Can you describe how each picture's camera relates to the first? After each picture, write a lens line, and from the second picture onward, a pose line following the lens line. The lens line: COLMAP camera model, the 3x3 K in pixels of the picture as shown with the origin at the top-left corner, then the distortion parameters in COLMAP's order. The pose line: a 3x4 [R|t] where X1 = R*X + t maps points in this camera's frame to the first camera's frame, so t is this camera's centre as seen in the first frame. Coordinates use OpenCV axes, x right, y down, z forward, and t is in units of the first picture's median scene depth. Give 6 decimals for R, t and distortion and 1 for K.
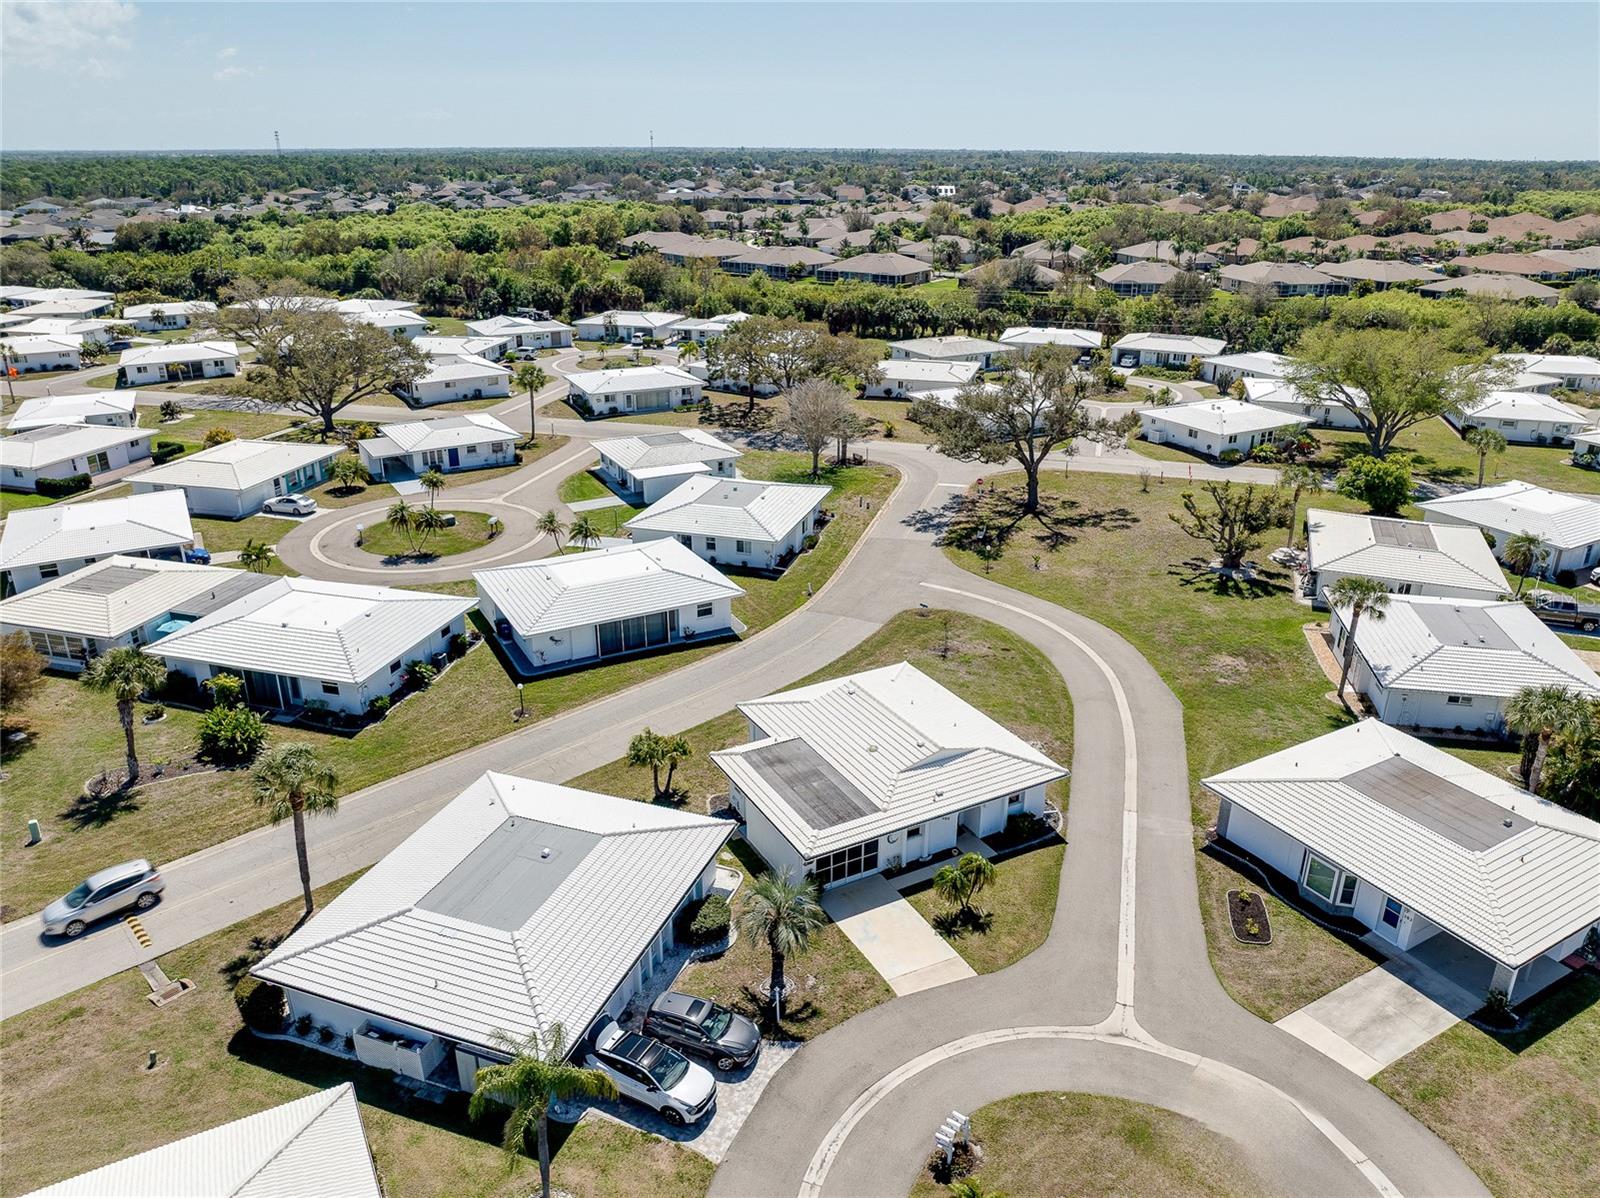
lens RADIAL K [[1127.9, 0, 806.3], [0, 1127.9, 594.0], [0, 0, 1]] dist [-0.037421, 0.005533]
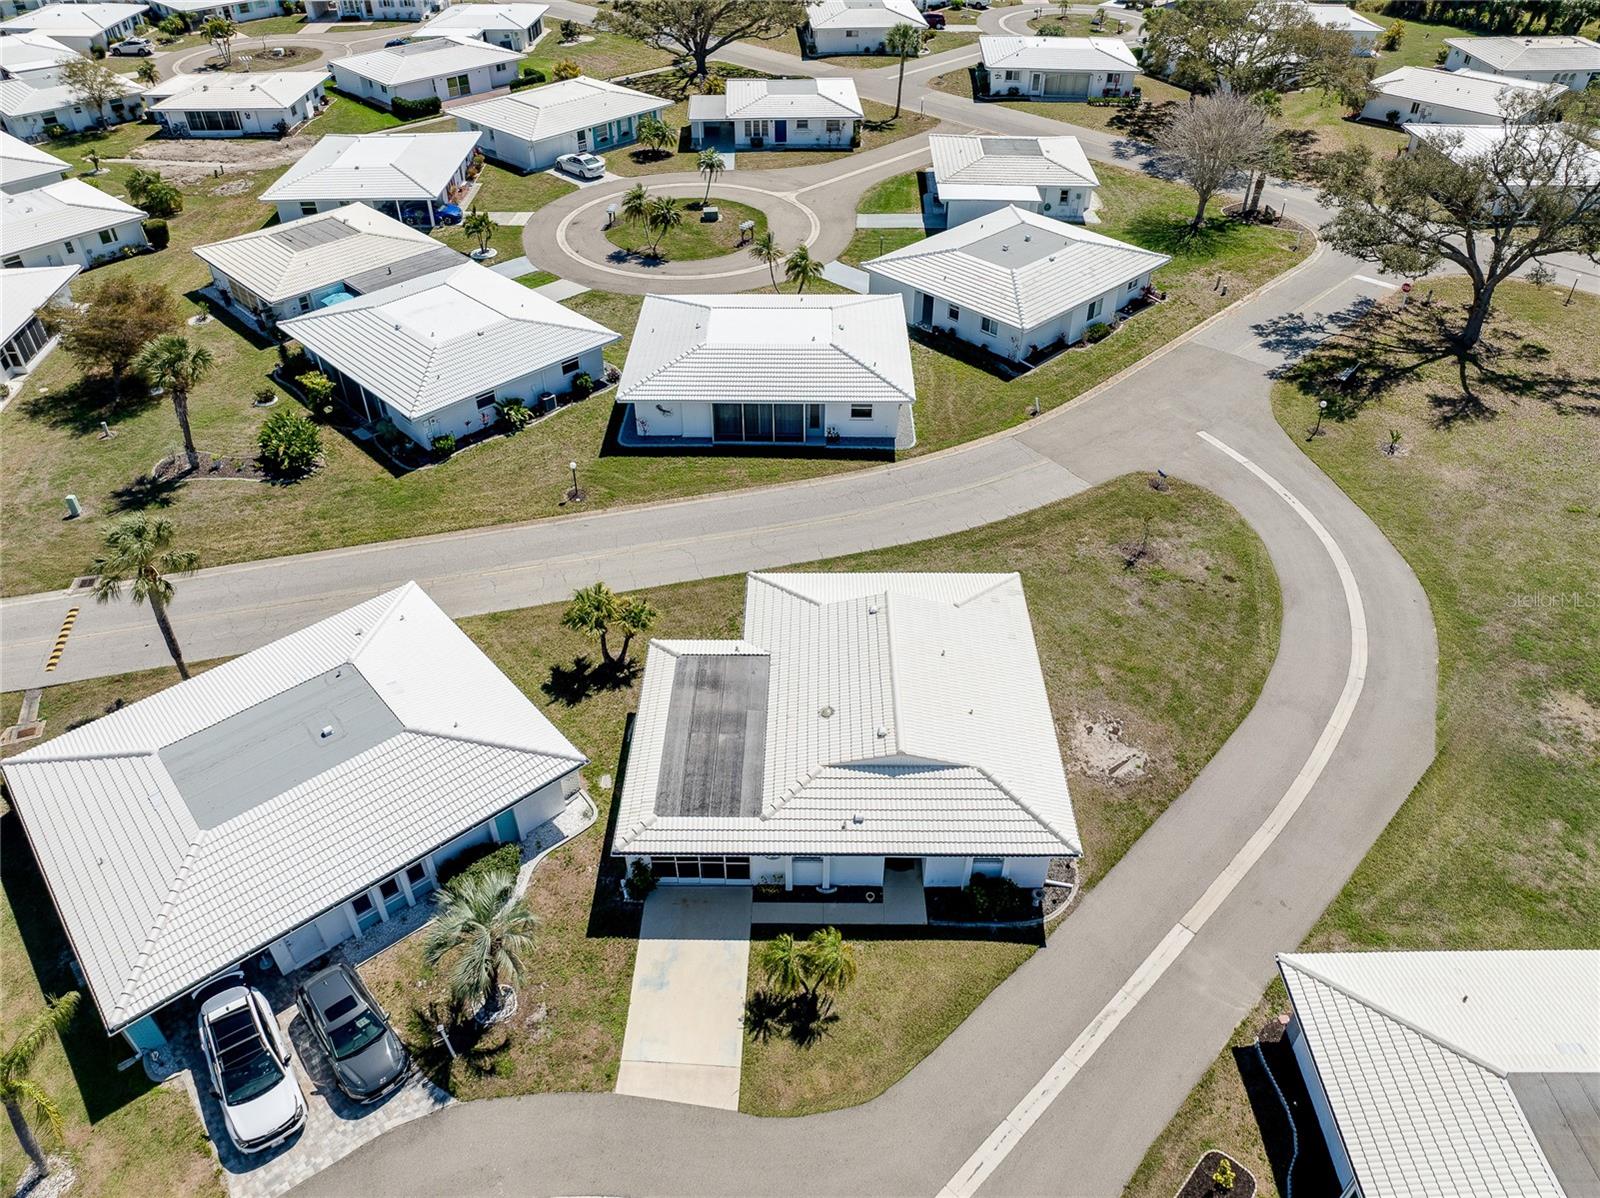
lens RADIAL K [[1127.9, 0, 806.3], [0, 1127.9, 594.0], [0, 0, 1]] dist [-0.037421, 0.005533]
pose [[0.870933, 0.303536, -0.386448, 0.171724], [-0.178897, 0.928303, 0.325958, -0.091543], [0.457681, -0.214753, 0.862792, 0.232411]]
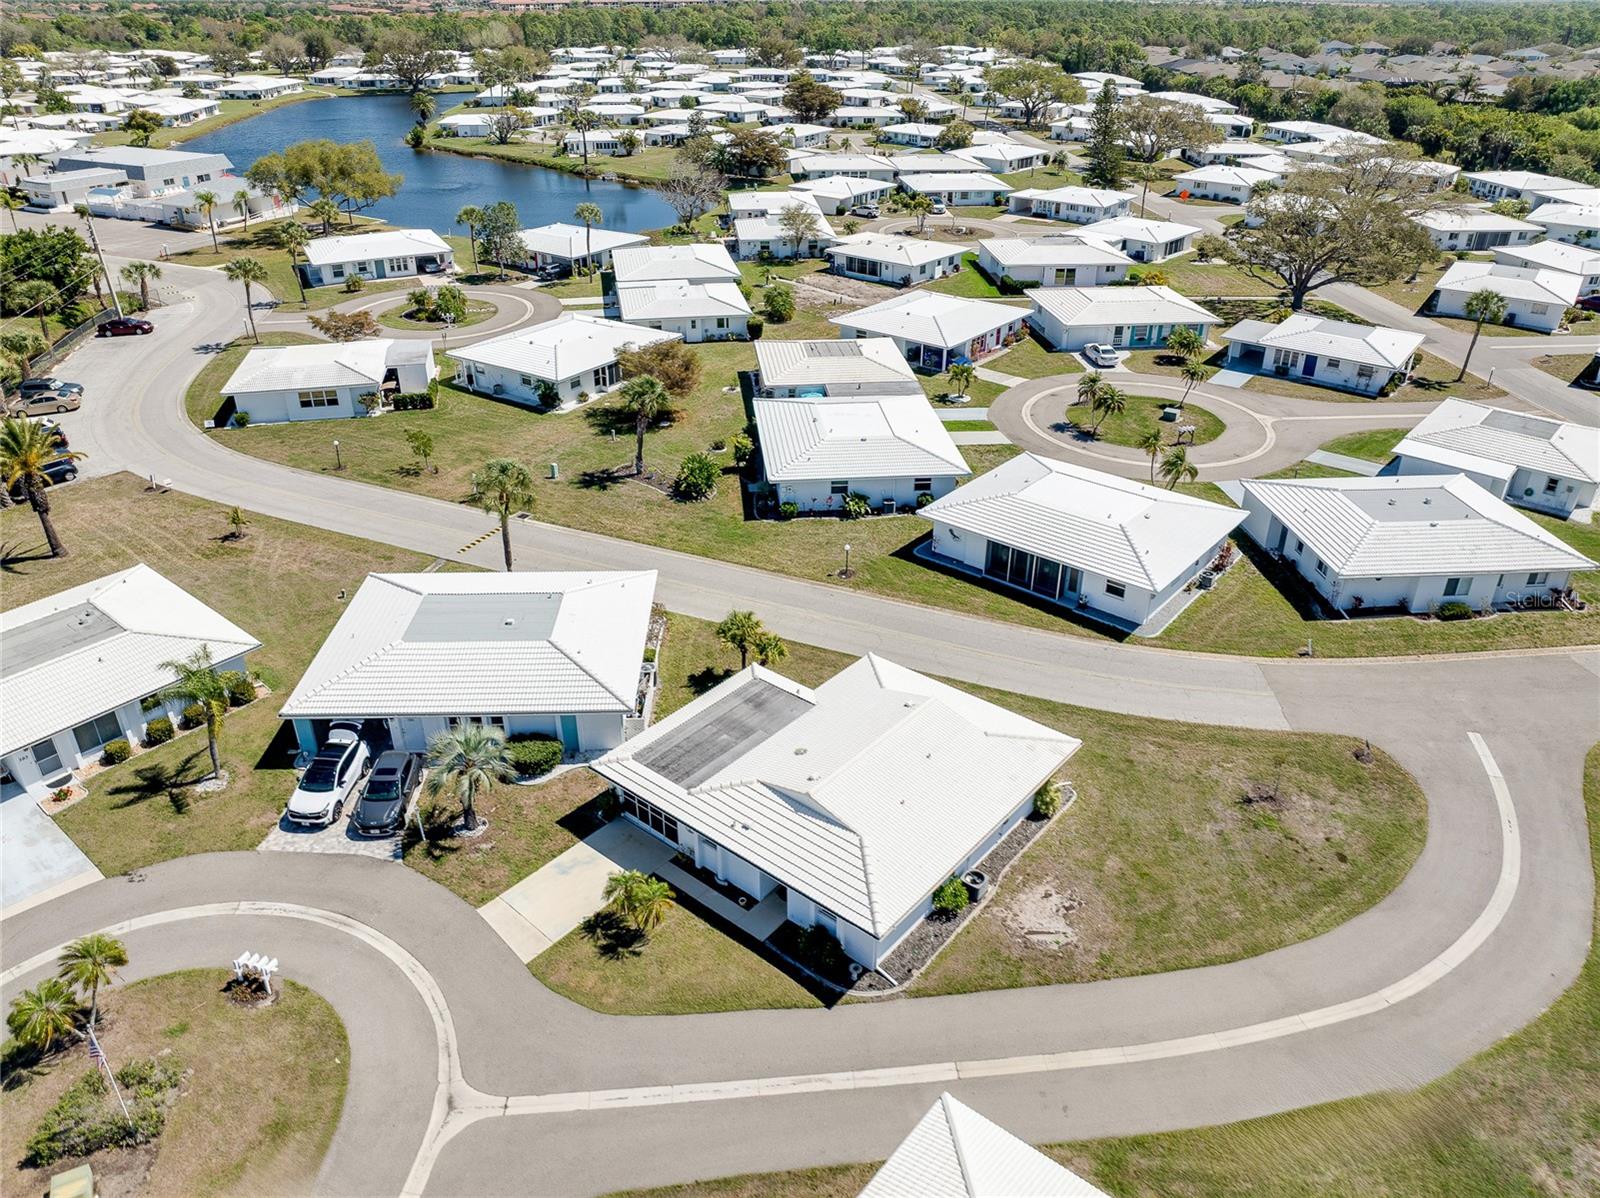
lens RADIAL K [[1127.9, 0, 806.3], [0, 1127.9, 594.0], [0, 0, 1]] dist [-0.037421, 0.005533]
pose [[0.366573, 0.446901, -0.816029, 0.391877], [-0.349676, 0.878957, 0.324284, -0.133436], [0.862178, 0.166472, 0.478473, 0.341912]]
